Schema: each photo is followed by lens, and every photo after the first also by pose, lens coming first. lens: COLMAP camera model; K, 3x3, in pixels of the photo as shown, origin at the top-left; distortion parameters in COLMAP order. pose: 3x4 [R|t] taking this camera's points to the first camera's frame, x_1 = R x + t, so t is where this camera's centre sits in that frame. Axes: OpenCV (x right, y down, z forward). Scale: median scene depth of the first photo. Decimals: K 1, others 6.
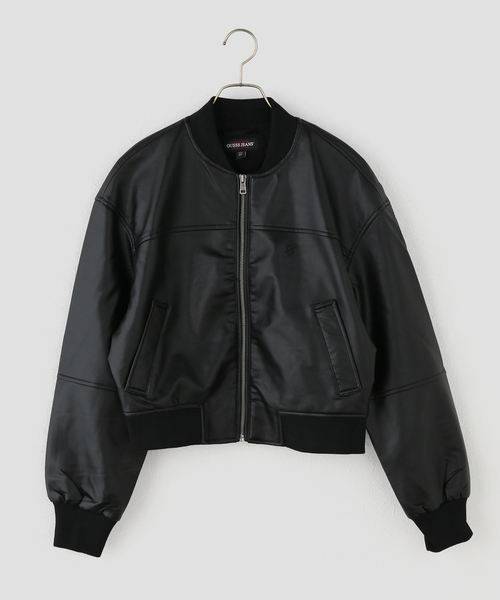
lens RADIAL K [[1946.8, 0, 250.0], [0, 1946.8, 300.0], [0, 0, 1]] dist [0.183729, 1.584879]
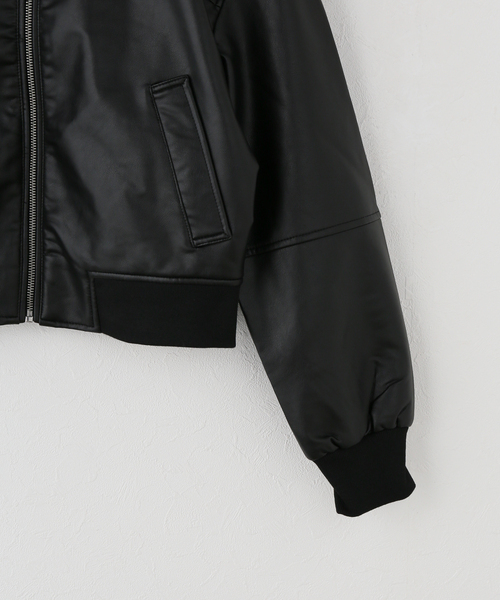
lens RADIAL K [[1946.8, 0, 250.0], [0, 1946.8, 300.0], [0, 0, 1]] dist [0.183729, 1.584879]
pose [[0.999382, 0.027871, 0.021412, 0.050353], [-0.028851, 0.998483, 0.046906, 0.037109], [-0.020072, -0.047495, 0.998670, 0.420489]]
